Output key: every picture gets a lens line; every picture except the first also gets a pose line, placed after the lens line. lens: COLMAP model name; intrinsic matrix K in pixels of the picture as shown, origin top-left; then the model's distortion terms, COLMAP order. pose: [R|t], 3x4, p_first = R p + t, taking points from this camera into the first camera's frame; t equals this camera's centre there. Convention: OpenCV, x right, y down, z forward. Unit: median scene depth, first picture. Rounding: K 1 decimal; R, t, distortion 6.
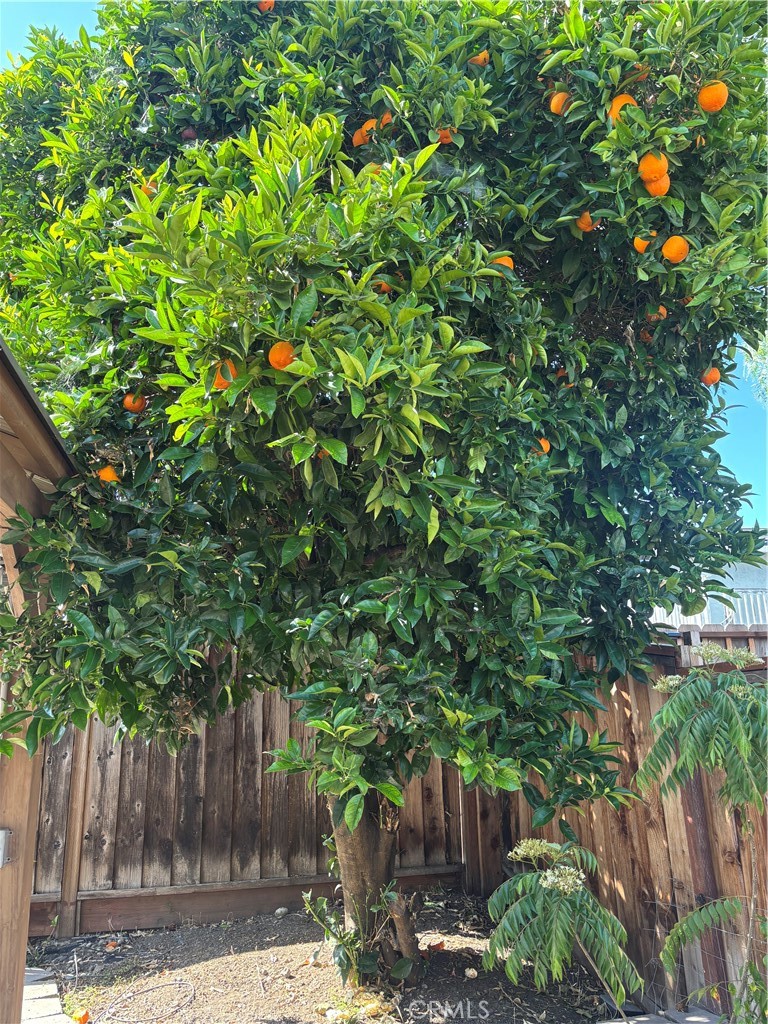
lens RADIAL K [[801.8, 0, 391.1], [0, 801.8, 508.5], [0, 0, 1]] dist [0.004676, -0.000265]
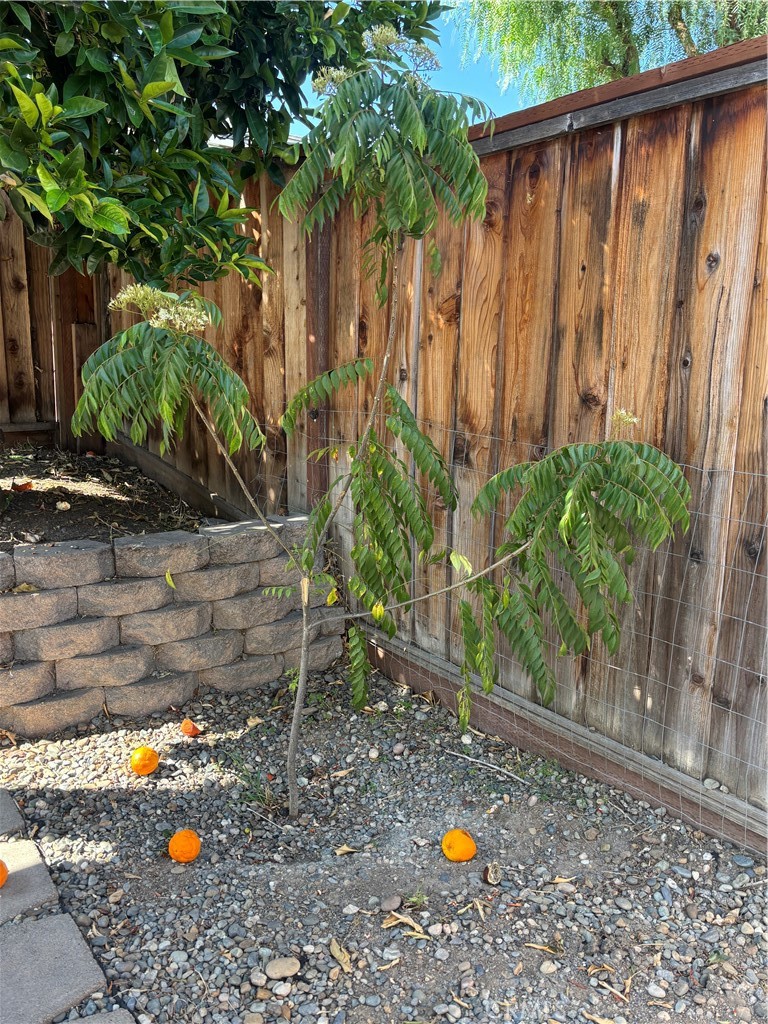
lens RADIAL K [[801.8, 0, 384.3], [0, 801.8, 516.8], [0, 0, 1]] dist [0.004676, -0.000265]
pose [[0.894522, -0.032698, 0.445825, 0.020715], [-0.165111, 0.902630, 0.397488, 0.183700], [-0.415413, -0.429173, 0.802024, 0.116508]]
